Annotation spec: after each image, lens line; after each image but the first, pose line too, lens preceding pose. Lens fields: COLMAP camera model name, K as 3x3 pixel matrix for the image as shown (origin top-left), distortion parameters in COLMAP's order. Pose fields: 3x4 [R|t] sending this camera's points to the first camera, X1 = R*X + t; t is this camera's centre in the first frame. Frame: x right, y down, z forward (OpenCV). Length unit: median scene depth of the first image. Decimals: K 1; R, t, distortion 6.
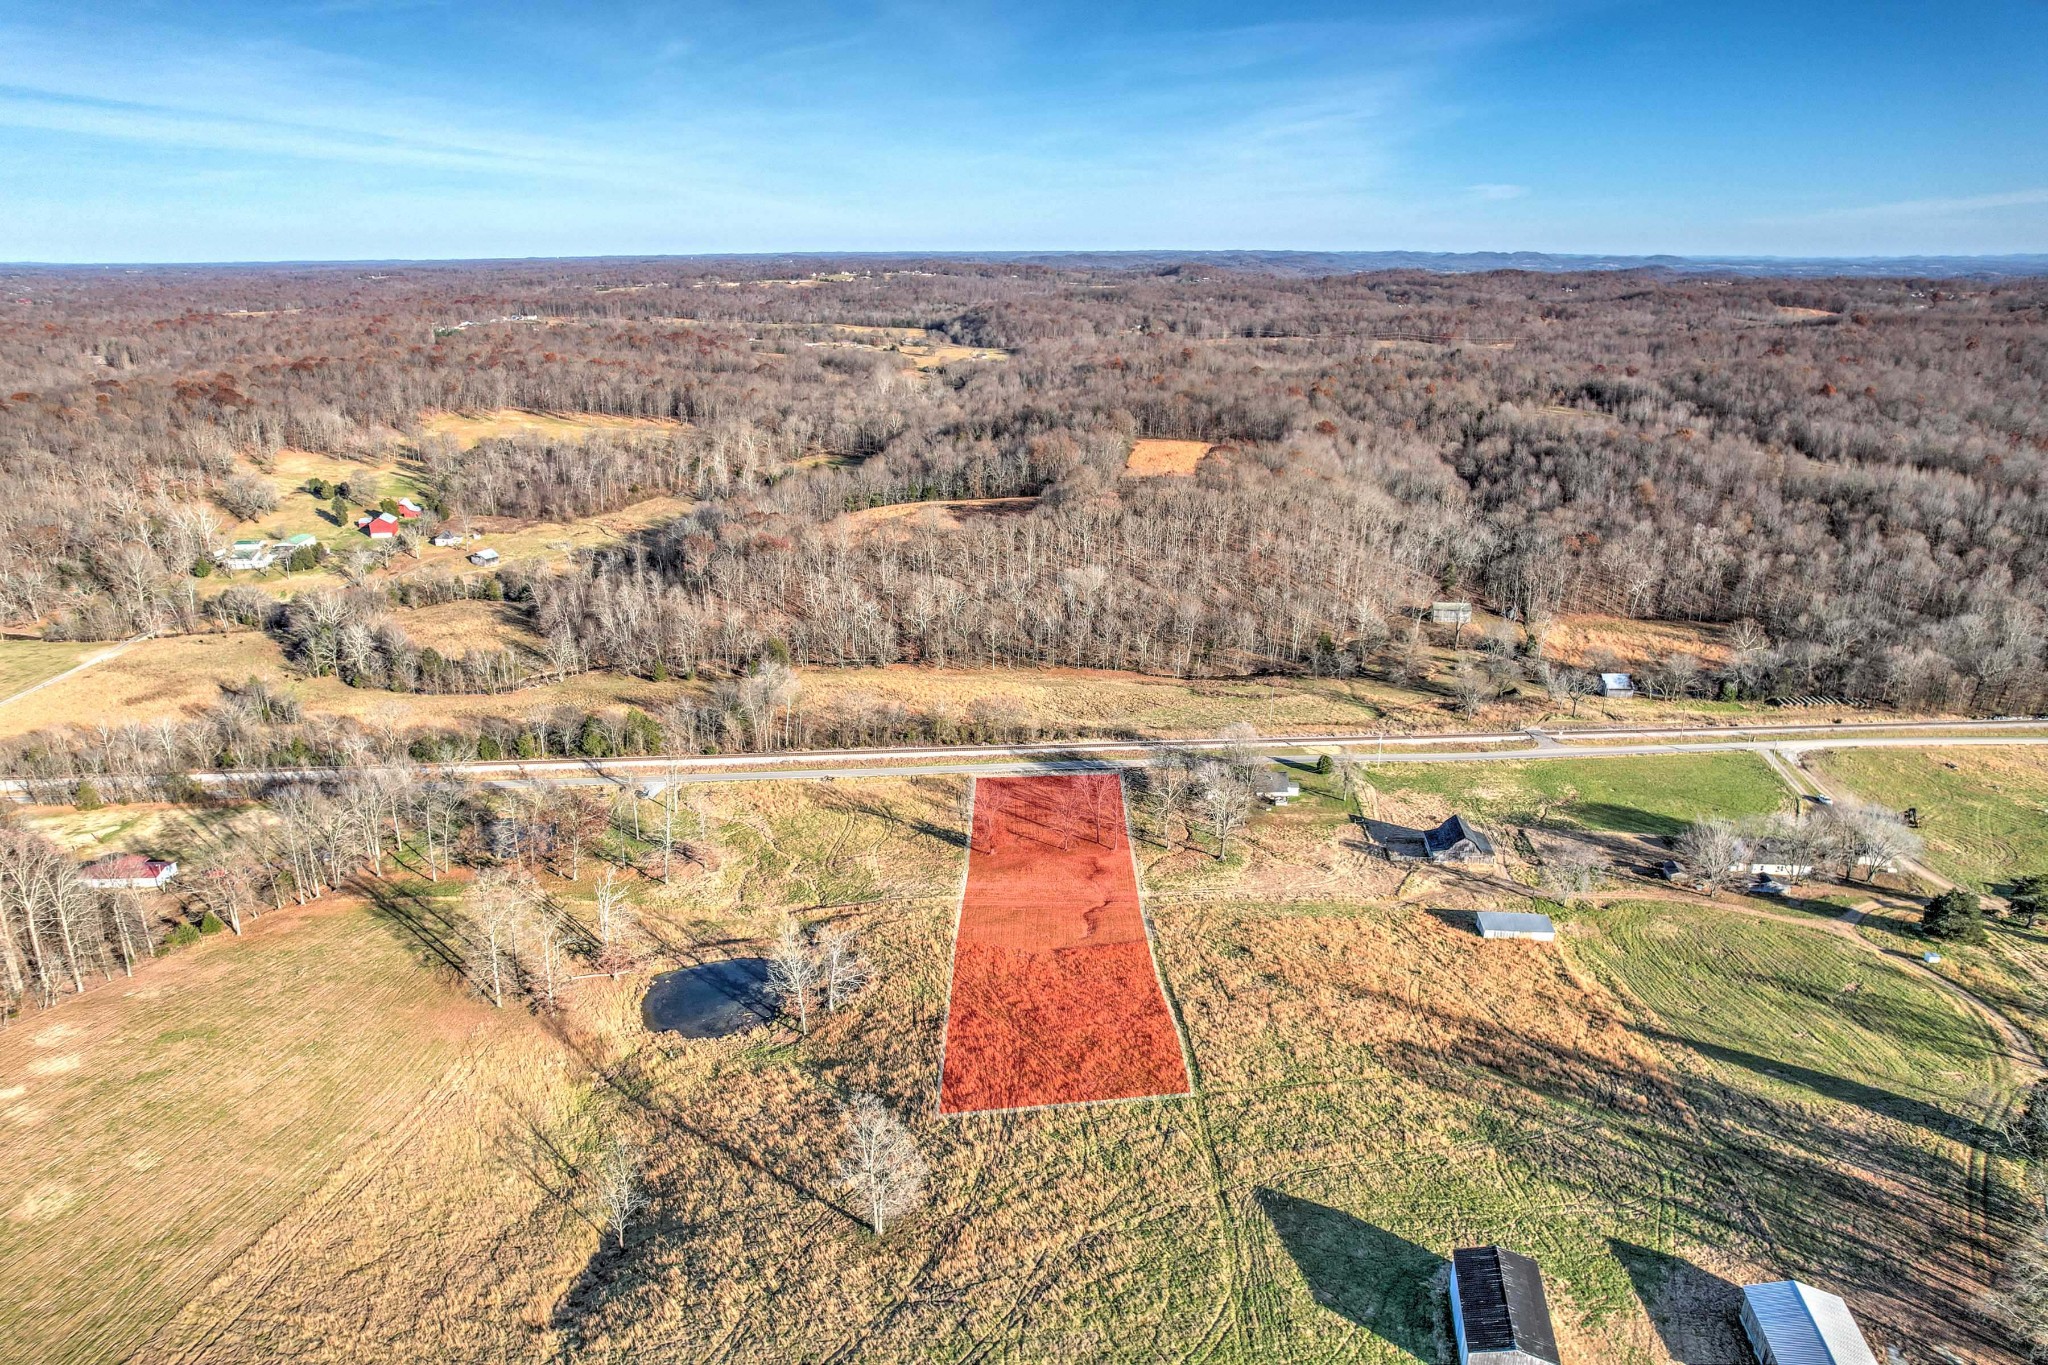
lens RADIAL K [[1311.4, 0, 1015.3], [0, 1311.4, 690.7], [0, 0, 1]] dist [-0.076389, 0.068823]
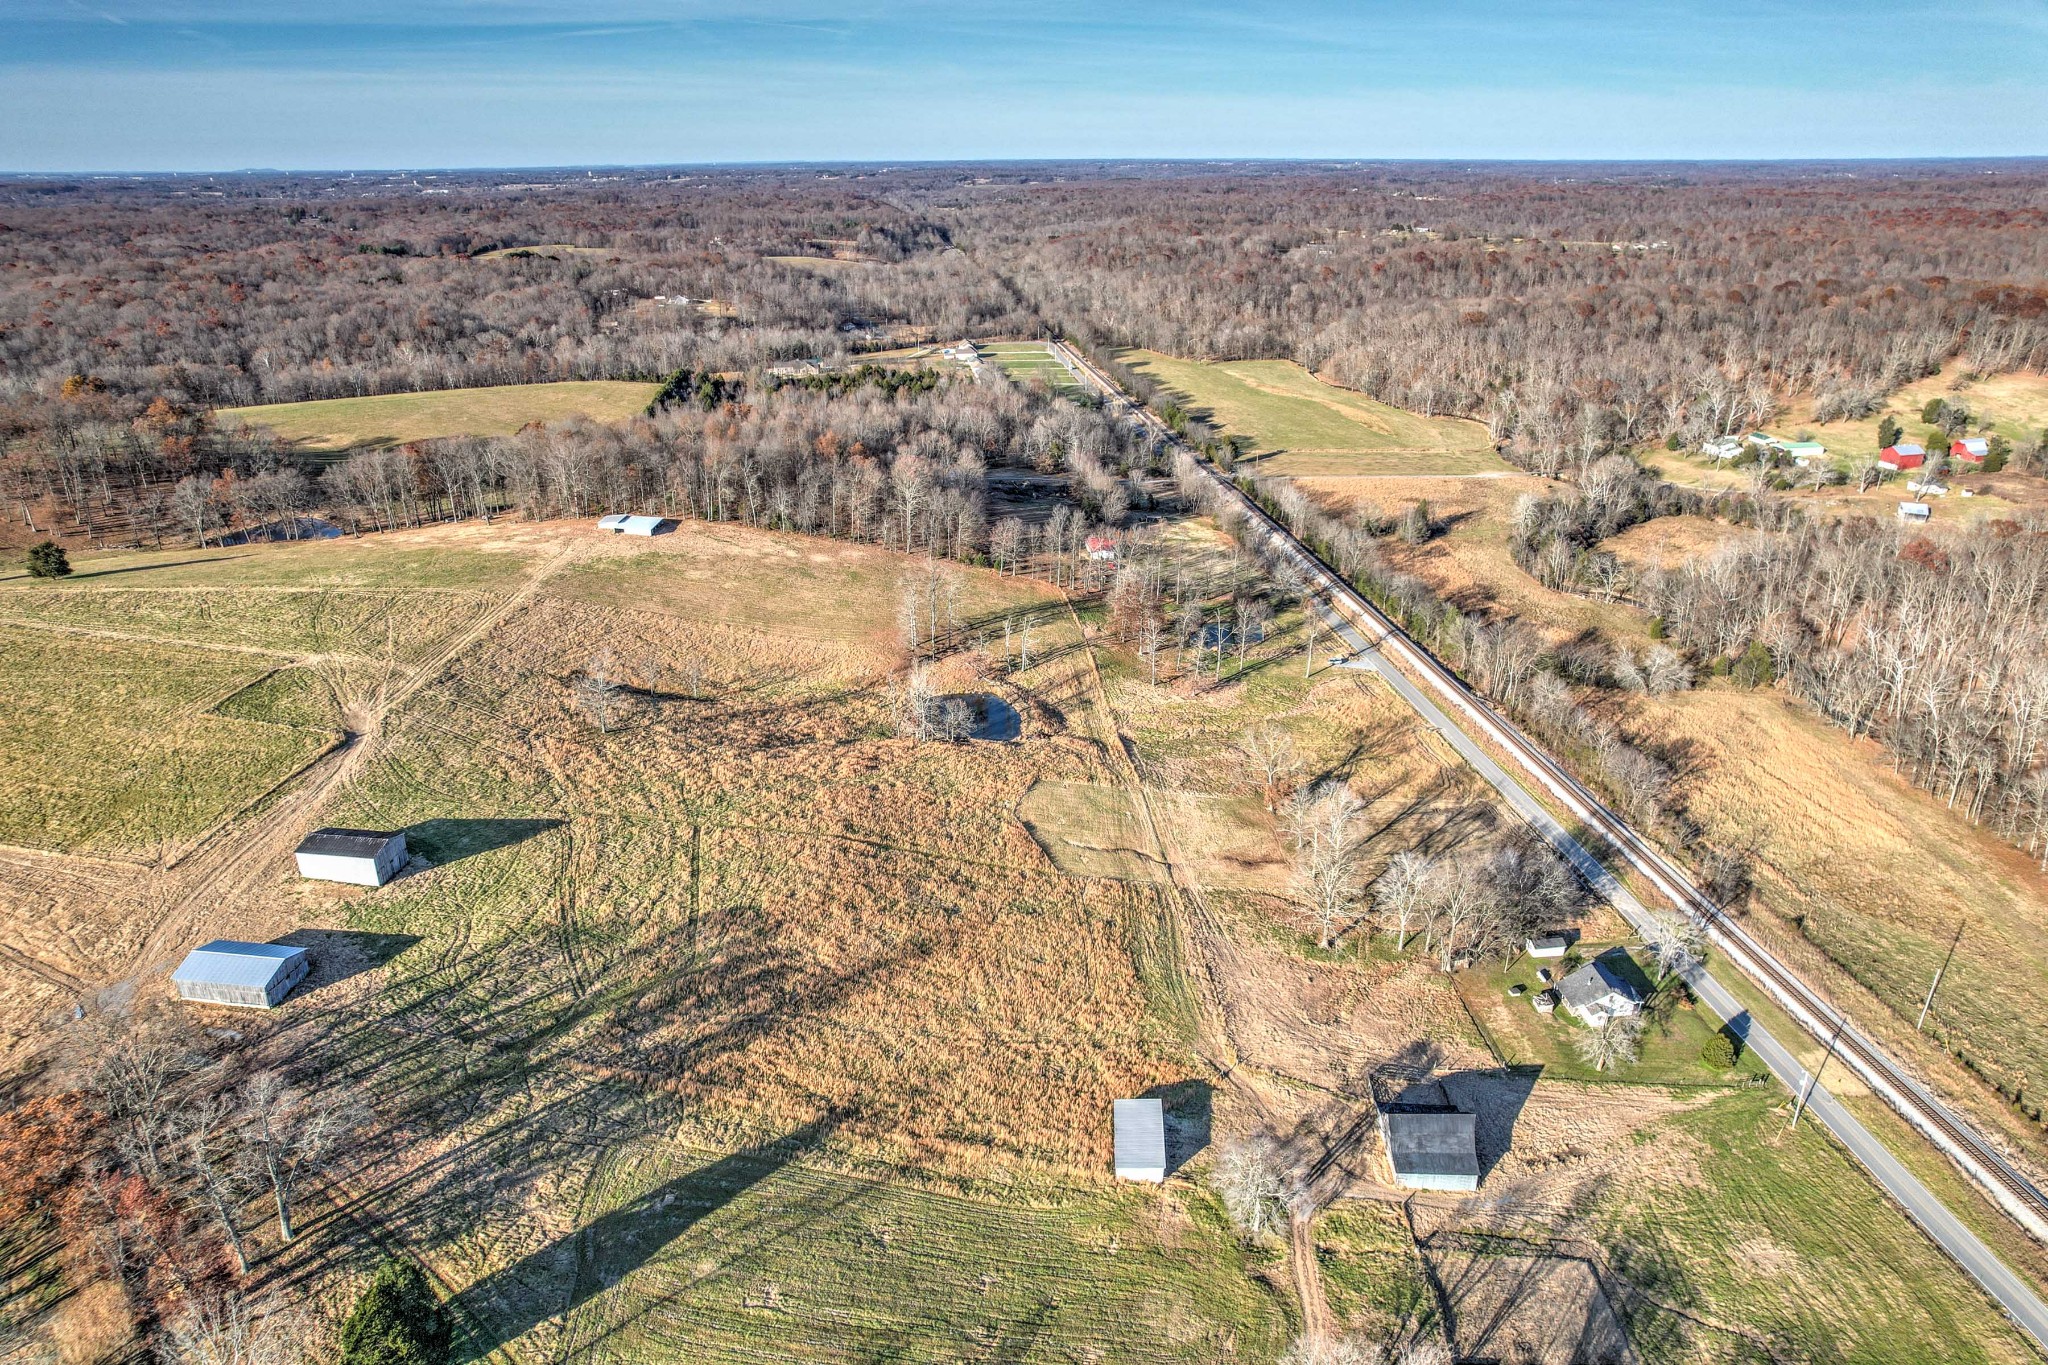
lens RADIAL K [[1311.4, 0, 1022.7], [0, 1311.4, 684.0], [0, 0, 1]] dist [-0.076389, 0.068823]
pose [[0.064498, 0.383466, -0.921300, 0.763345], [-0.317181, 0.883225, 0.345413, -0.211814], [0.946169, 0.269941, 0.178594, 0.606847]]
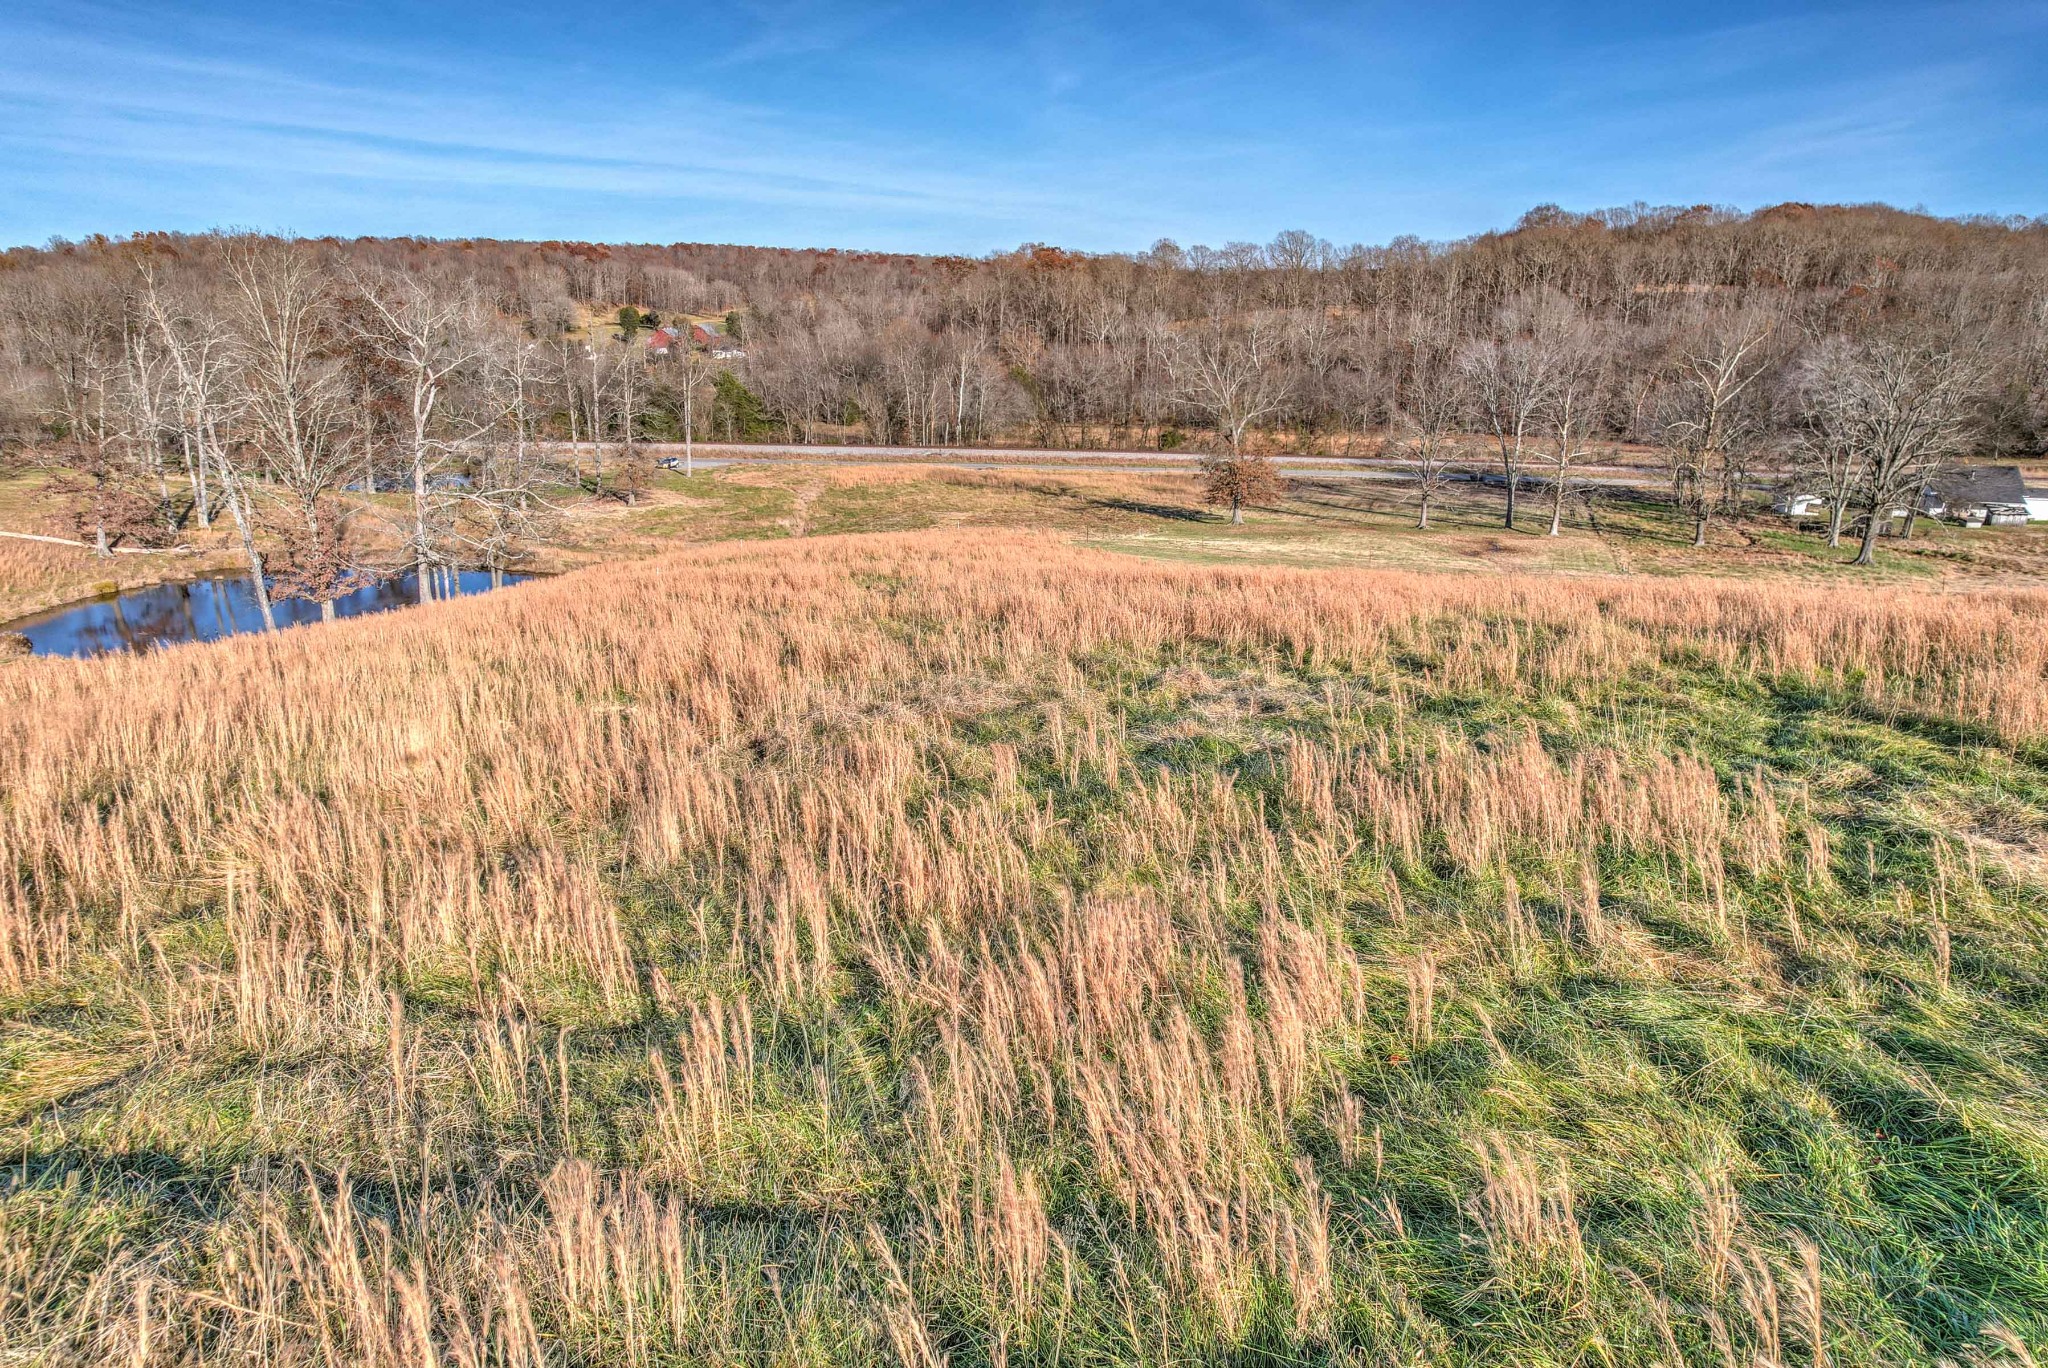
lens RADIAL K [[1311.4, 0, 1019.3], [0, 1311.4, 704.2], [0, 0, 1]] dist [-0.076389, 0.068823]
pose [[0.943016, 0.099365, -0.317565, 0.051760], [-0.105835, 0.994379, -0.003142, 0.181857], [0.315467, 0.036572, 0.948231, 0.560061]]
